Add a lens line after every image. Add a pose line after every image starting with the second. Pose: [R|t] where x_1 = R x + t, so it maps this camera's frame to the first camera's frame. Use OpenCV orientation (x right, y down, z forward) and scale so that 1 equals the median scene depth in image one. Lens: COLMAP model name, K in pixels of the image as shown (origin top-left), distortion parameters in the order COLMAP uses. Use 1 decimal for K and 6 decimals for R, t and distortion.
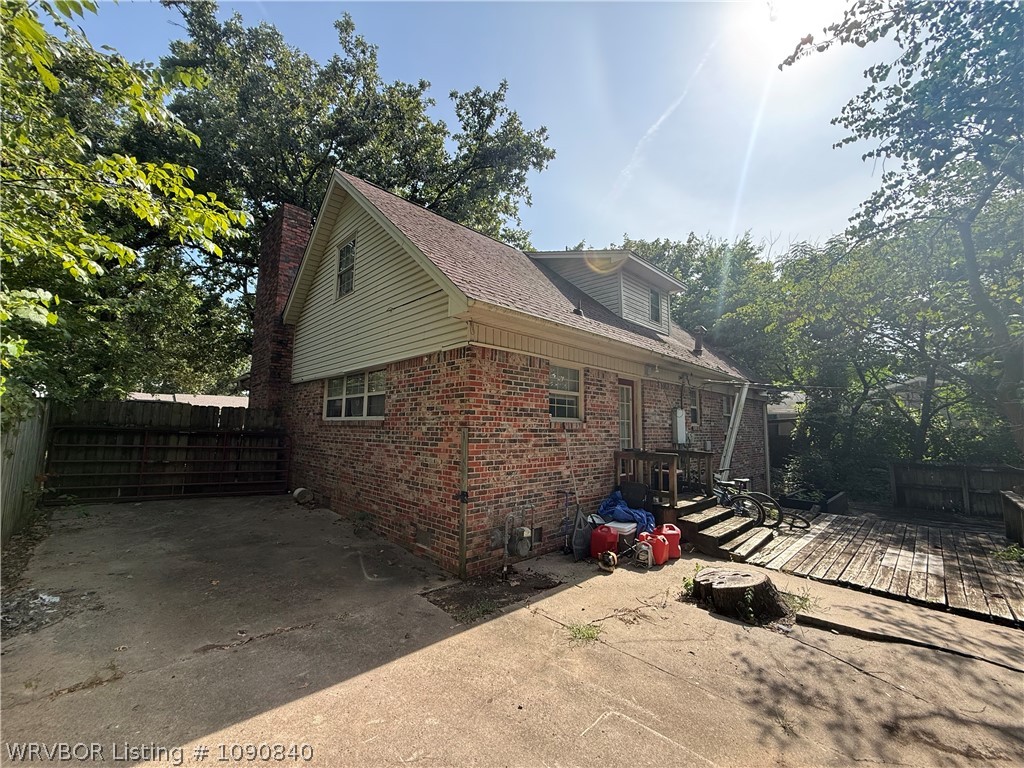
lens RADIAL K [[406.7, 0, 509.4], [0, 406.7, 385.2], [0, 0, 1]] dist [0.000144, -0.000096]
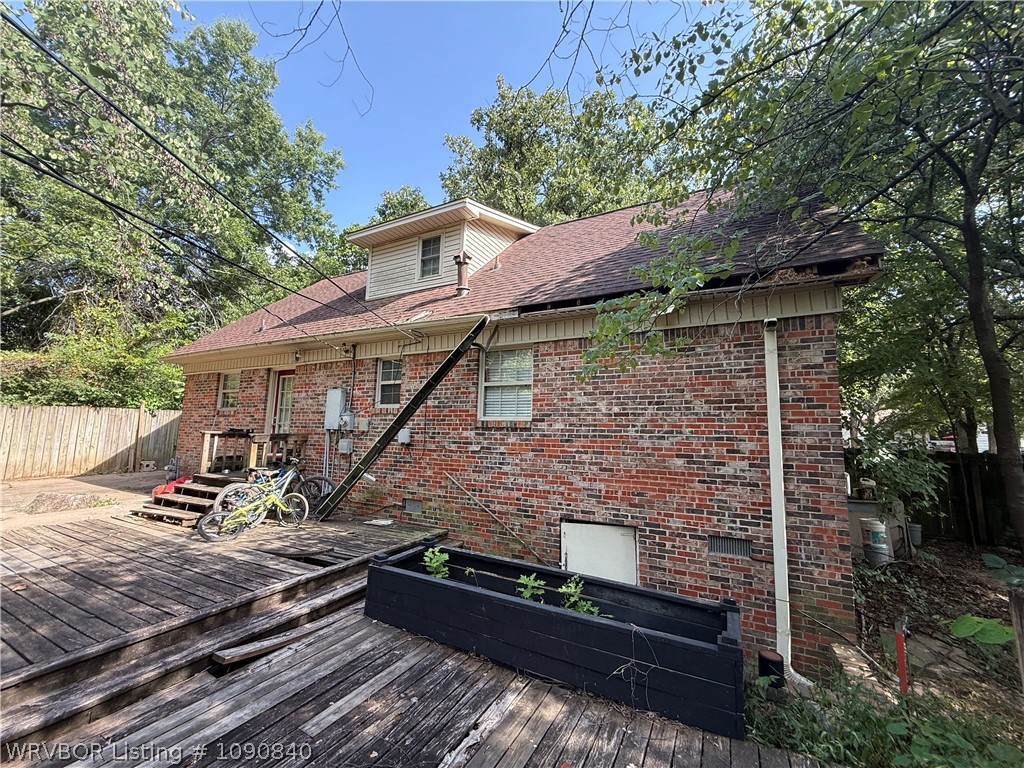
lens RADIAL K [[406.7, 0, 509.4], [0, 406.7, 385.2], [0, 0, 1]] dist [0.000144, -0.000096]
pose [[0.307669, -0.120806, -0.943793, 3.150937], [0.081163, 0.991624, -0.100470, 0.391613], [0.948026, -0.045690, 0.314897, 2.549178]]
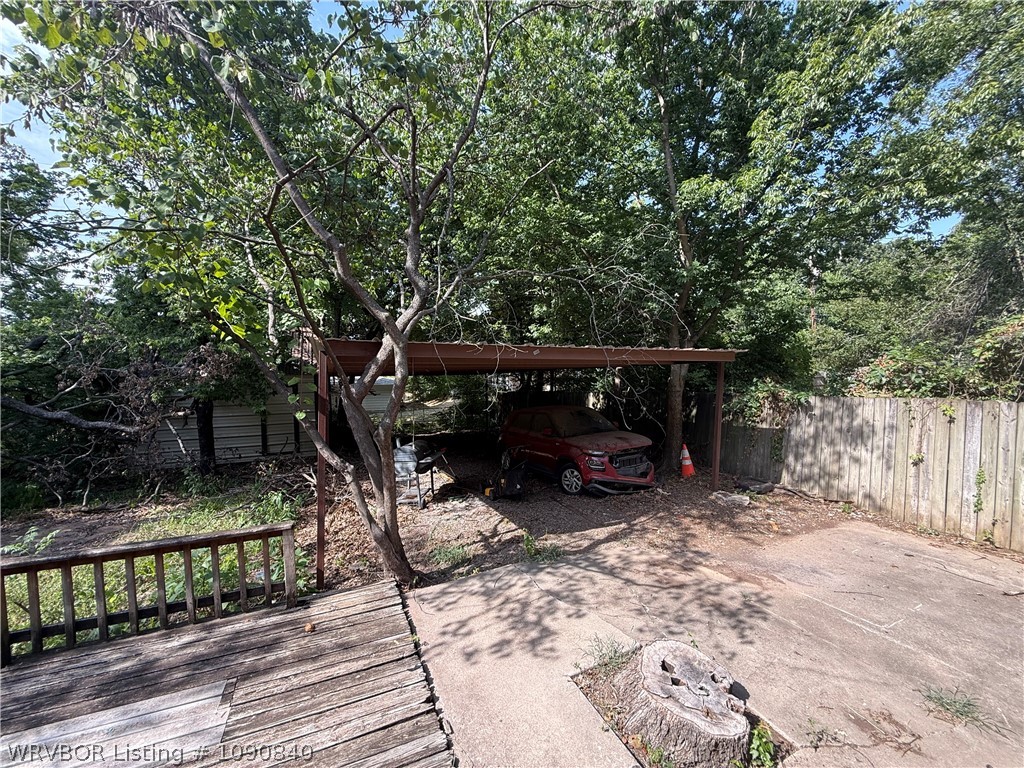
lens RADIAL K [[406.7, 0, 509.4], [0, 406.7, 385.2], [0, 0, 1]] dist [0.000144, -0.000096]
pose [[-0.934178, -0.033831, 0.355200, 0.689680], [-0.054680, 0.997310, -0.048822, 0.075229], [-0.352593, -0.065031, -0.933514, 1.974389]]
